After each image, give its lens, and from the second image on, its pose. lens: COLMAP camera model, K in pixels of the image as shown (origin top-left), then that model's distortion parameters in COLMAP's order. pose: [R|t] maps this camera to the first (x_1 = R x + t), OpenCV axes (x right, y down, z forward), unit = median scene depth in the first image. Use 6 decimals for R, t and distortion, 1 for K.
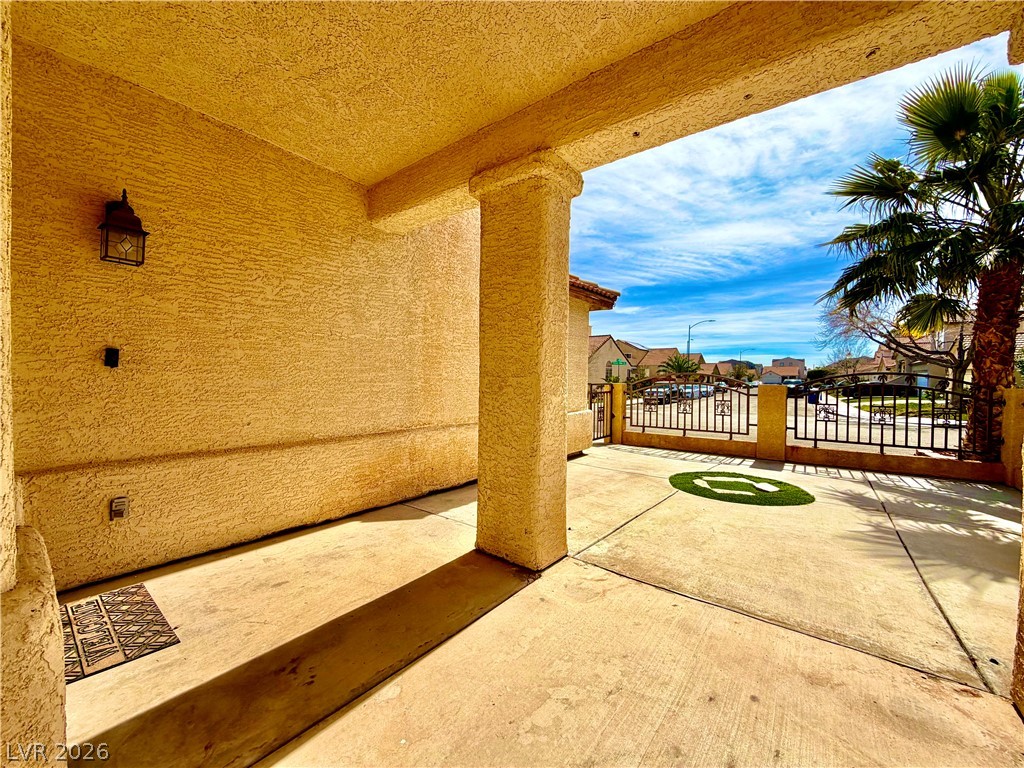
lens RADIAL K [[406.2, 0, 506.3], [0, 406.2, 383.7], [0, 0, 1]] dist [0.002496, 0.000250]
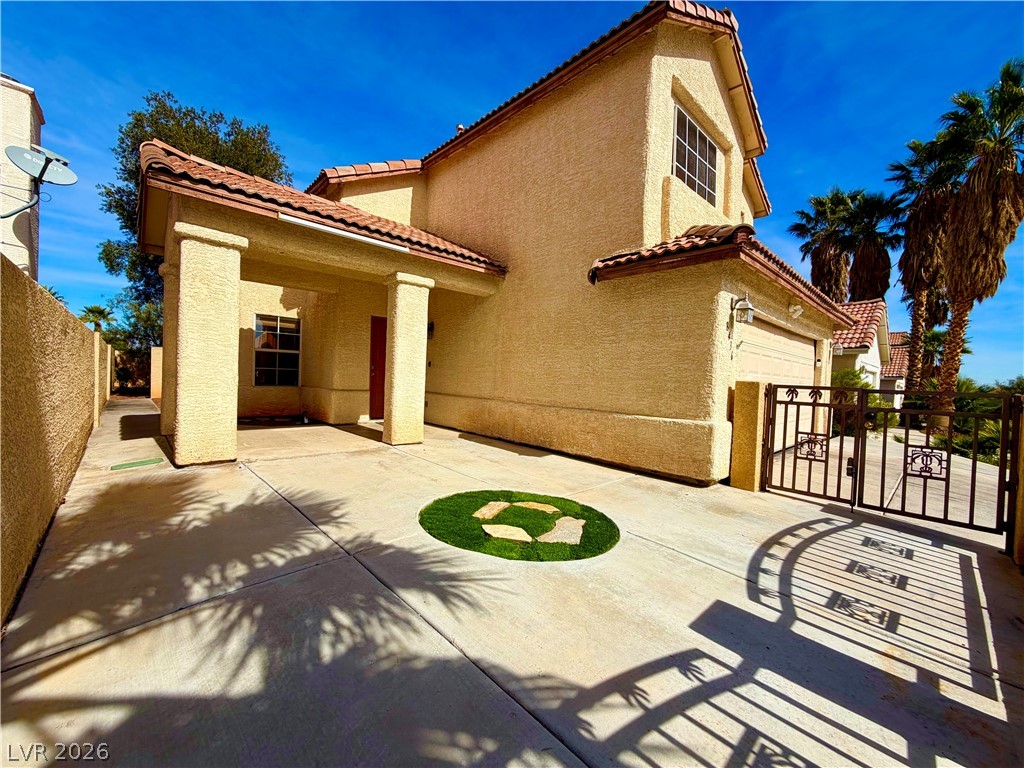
lens RADIAL K [[406.2, 0, 507.4], [0, 406.2, 379.8], [0, 0, 1]] dist [0.002496, 0.000250]
pose [[-0.130748, 0.003893, -0.991408, 1.558313], [-0.048866, 0.998752, 0.010366, 0.005051], [0.990211, 0.049801, -0.130395, 1.298279]]
